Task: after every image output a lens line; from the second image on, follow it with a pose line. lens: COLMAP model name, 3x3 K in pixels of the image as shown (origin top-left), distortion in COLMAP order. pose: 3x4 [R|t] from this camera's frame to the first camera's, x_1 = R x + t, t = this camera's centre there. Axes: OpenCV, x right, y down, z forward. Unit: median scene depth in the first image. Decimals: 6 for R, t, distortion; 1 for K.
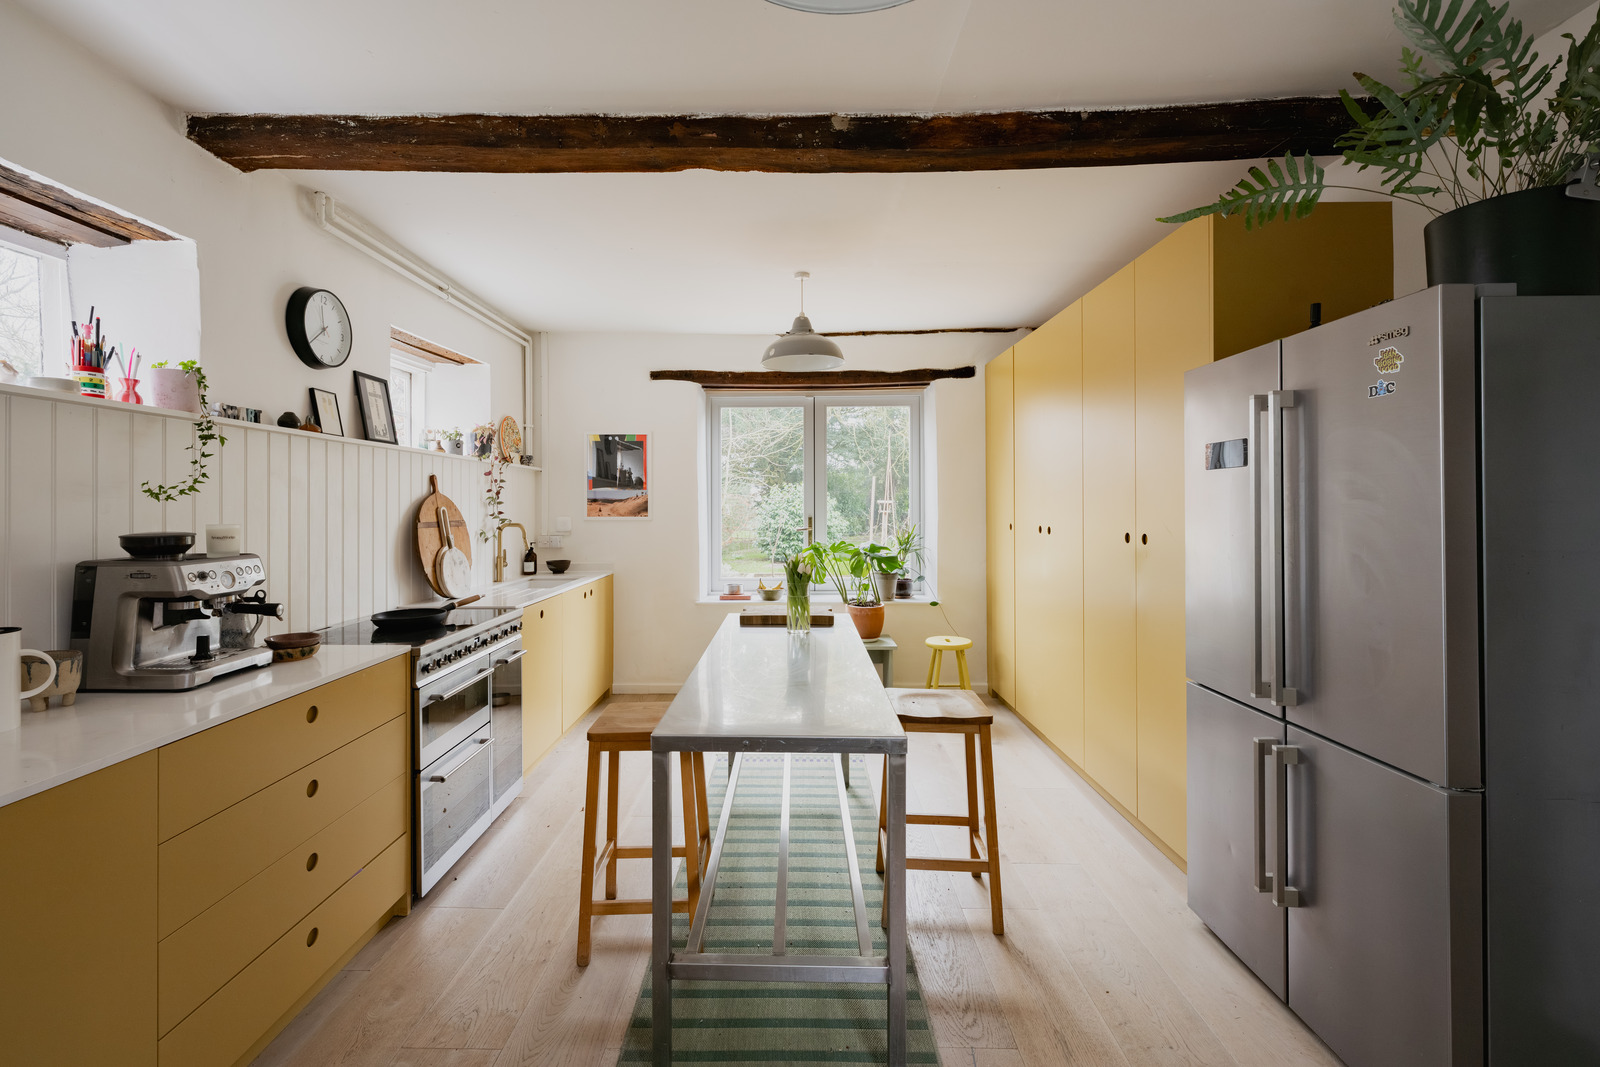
lens RADIAL K [[677.1, 0, 781.9], [0, 677.1, 509.2], [0, 0, 1]] dist [0.003489, 0.000136]
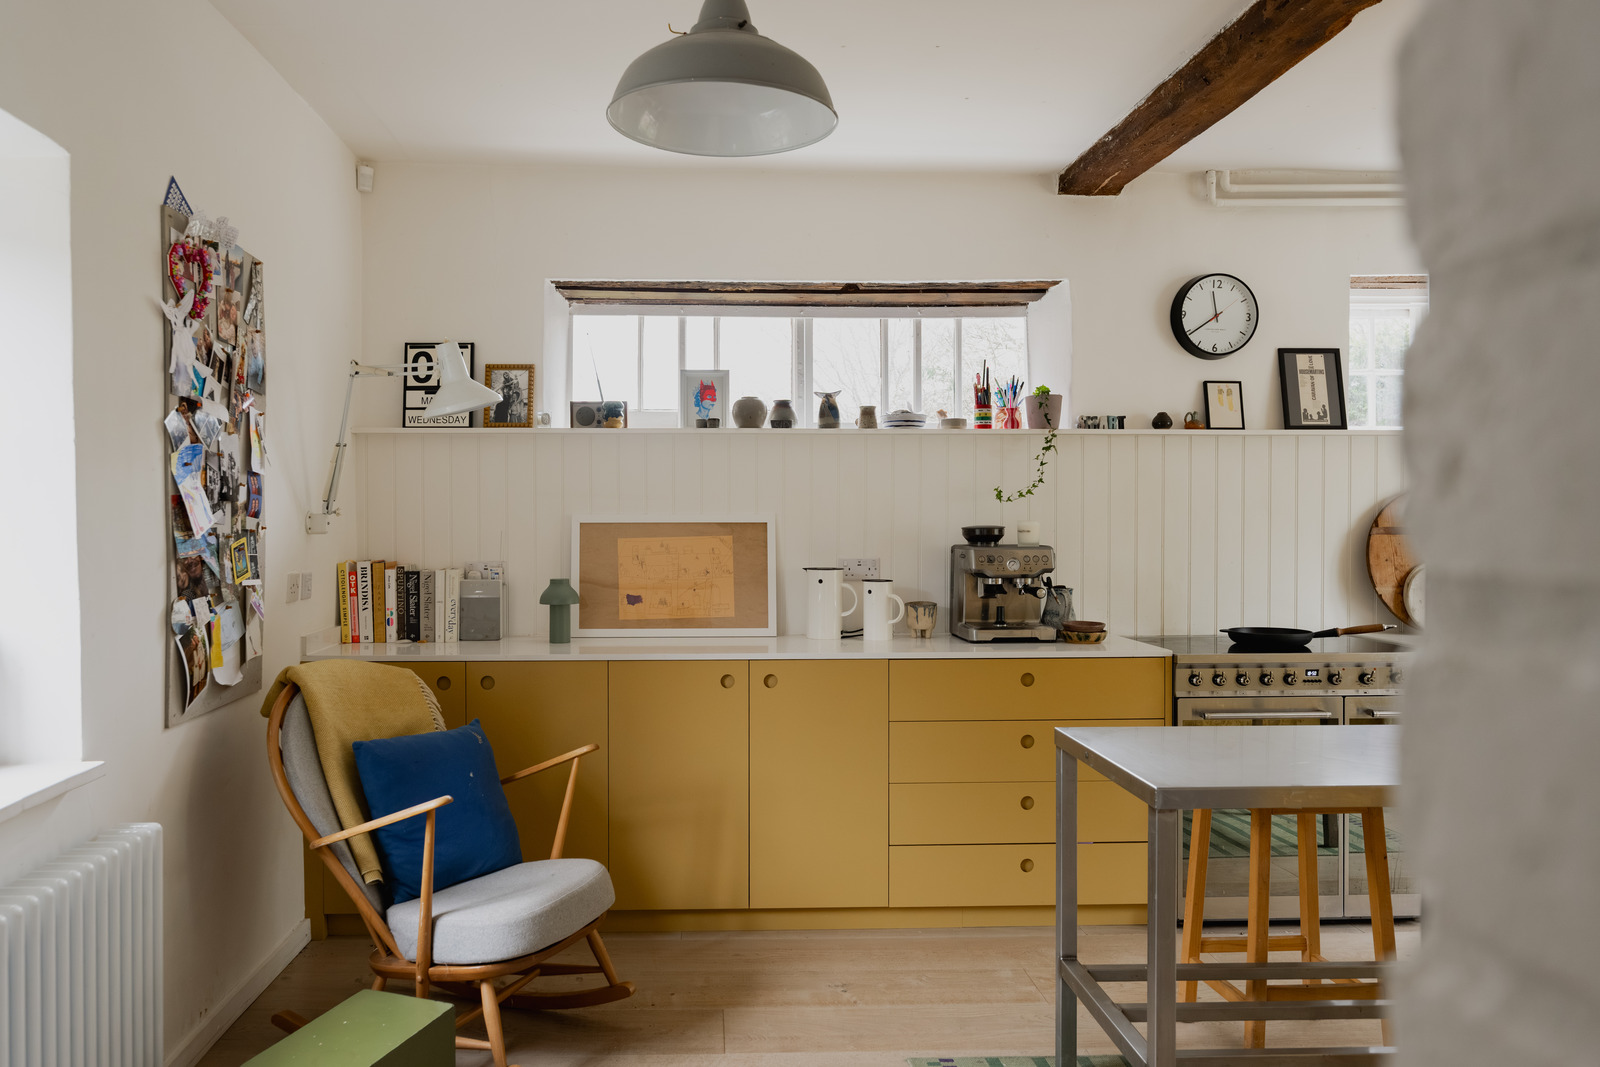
lens RADIAL K [[1563.2, 0, 801.3], [0, 1563.2, 538.1], [0, 0, 1]] dist [-0.009318, 0.000000]
pose [[0.035358, -0.003785, -0.999368, 0.804948], [-0.003493, 0.999986, -0.003911, 0.027056], [0.999369, 0.003629, 0.035344, 0.202997]]
